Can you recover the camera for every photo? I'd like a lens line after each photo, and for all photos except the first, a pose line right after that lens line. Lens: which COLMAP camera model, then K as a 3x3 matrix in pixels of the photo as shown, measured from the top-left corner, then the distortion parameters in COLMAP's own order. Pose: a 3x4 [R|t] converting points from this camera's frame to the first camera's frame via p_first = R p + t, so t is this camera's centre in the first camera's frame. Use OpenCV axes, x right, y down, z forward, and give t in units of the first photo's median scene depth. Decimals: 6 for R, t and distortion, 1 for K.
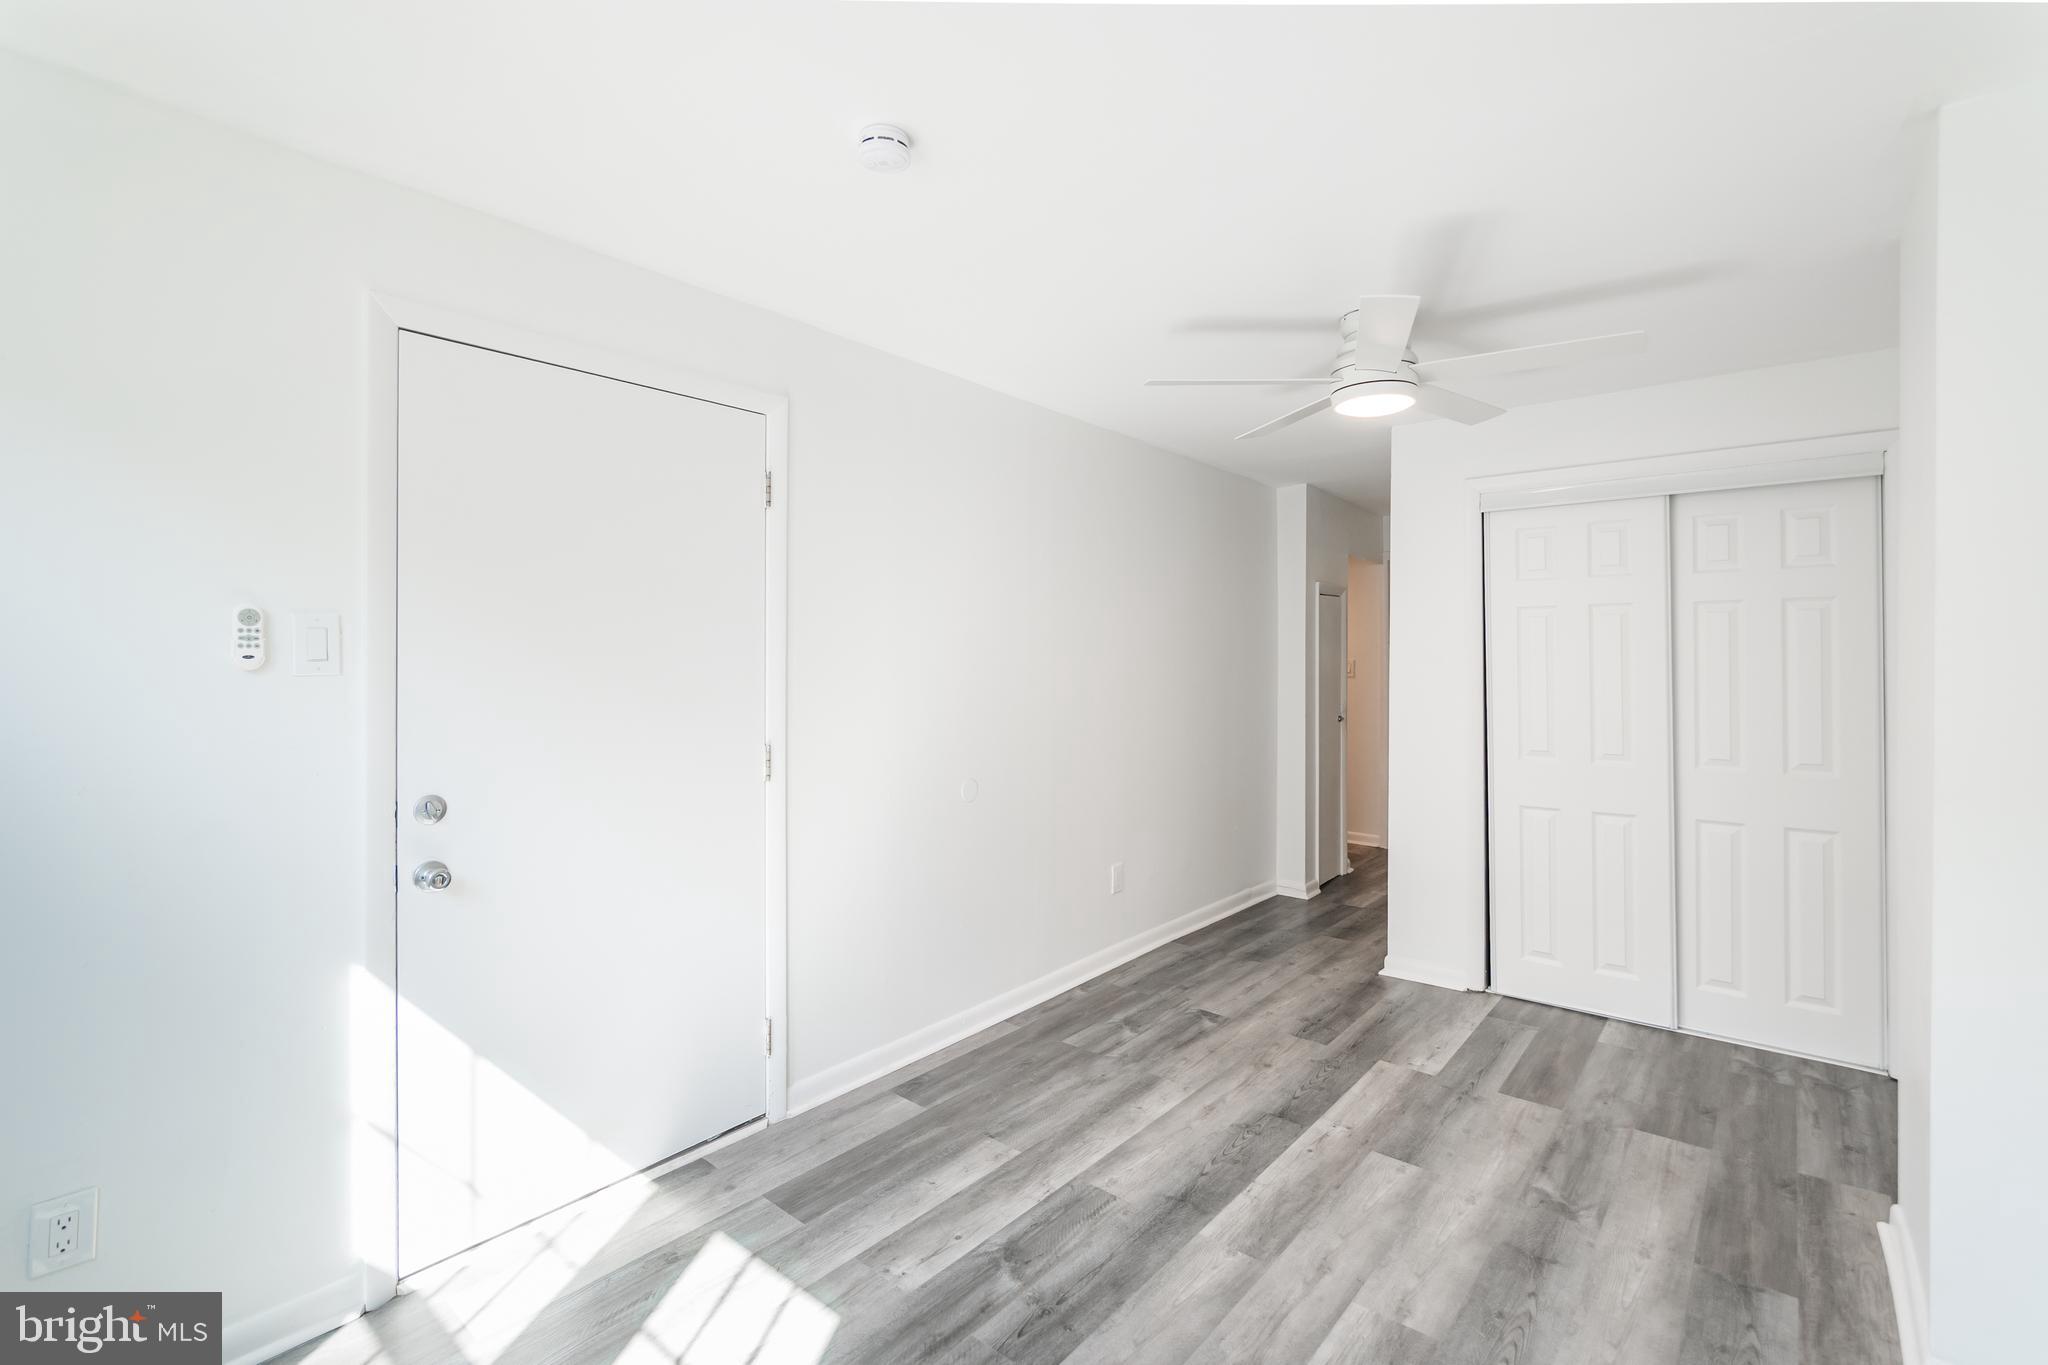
lens RADIAL K [[921.3, 0, 1021.8], [0, 921.3, 667.9], [0, 0, 1]] dist [-0.001366, 0.002256]
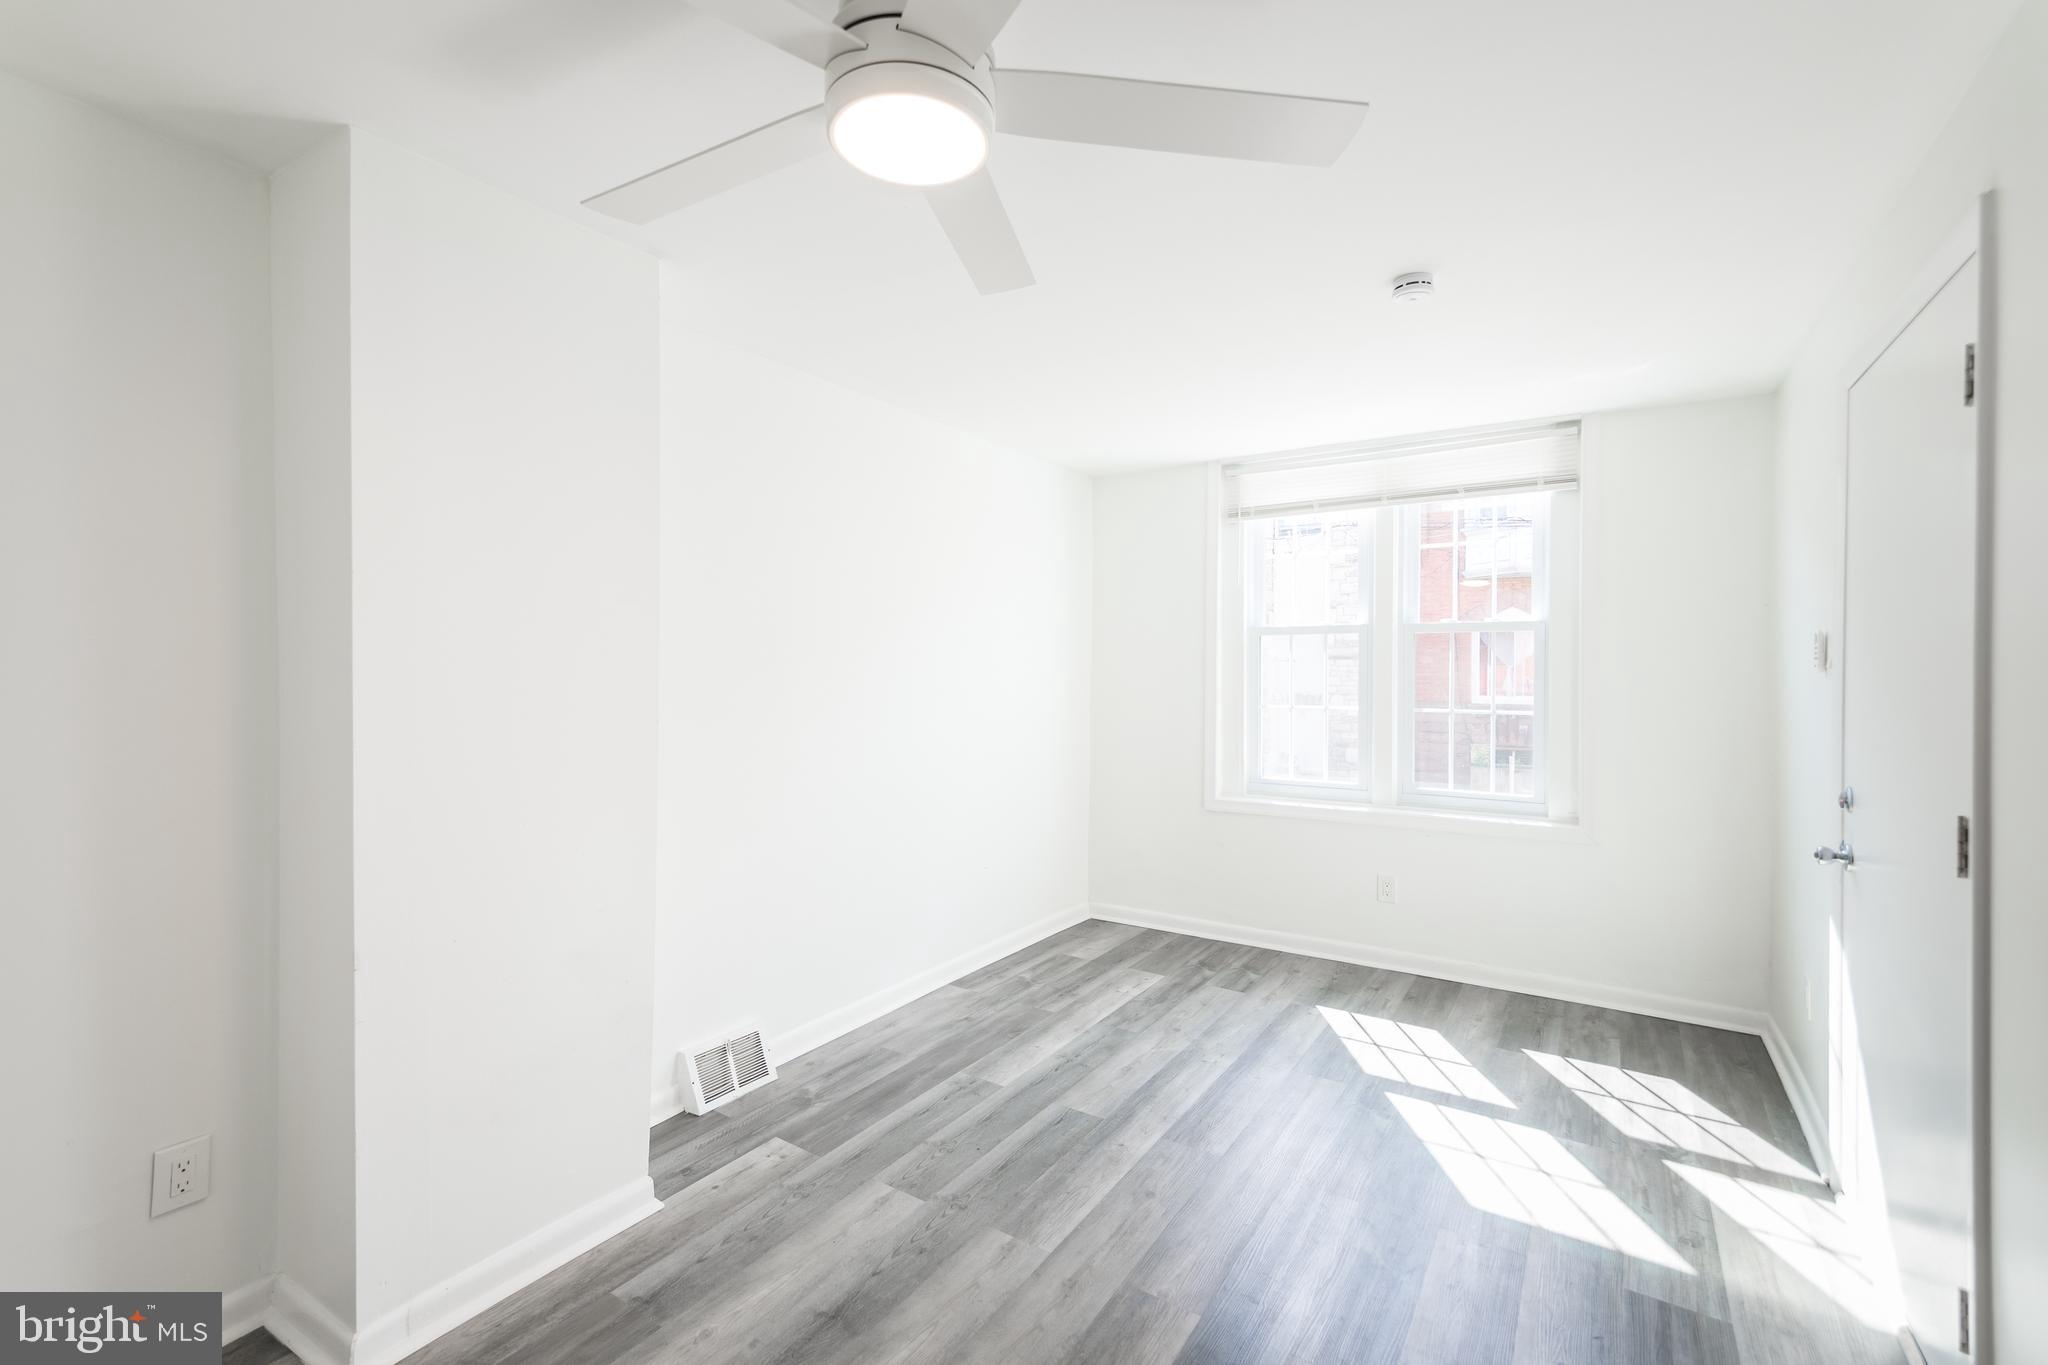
lens RADIAL K [[921.3, 0, 1026.0], [0, 921.3, 670.4], [0, 0, 1]] dist [-0.001366, 0.002256]
pose [[-0.991979, -0.007266, -0.126190, 0.502615], [-0.009255, 0.999842, 0.015180, -0.012617], [0.126060, 0.016226, -0.991890, 1.955411]]
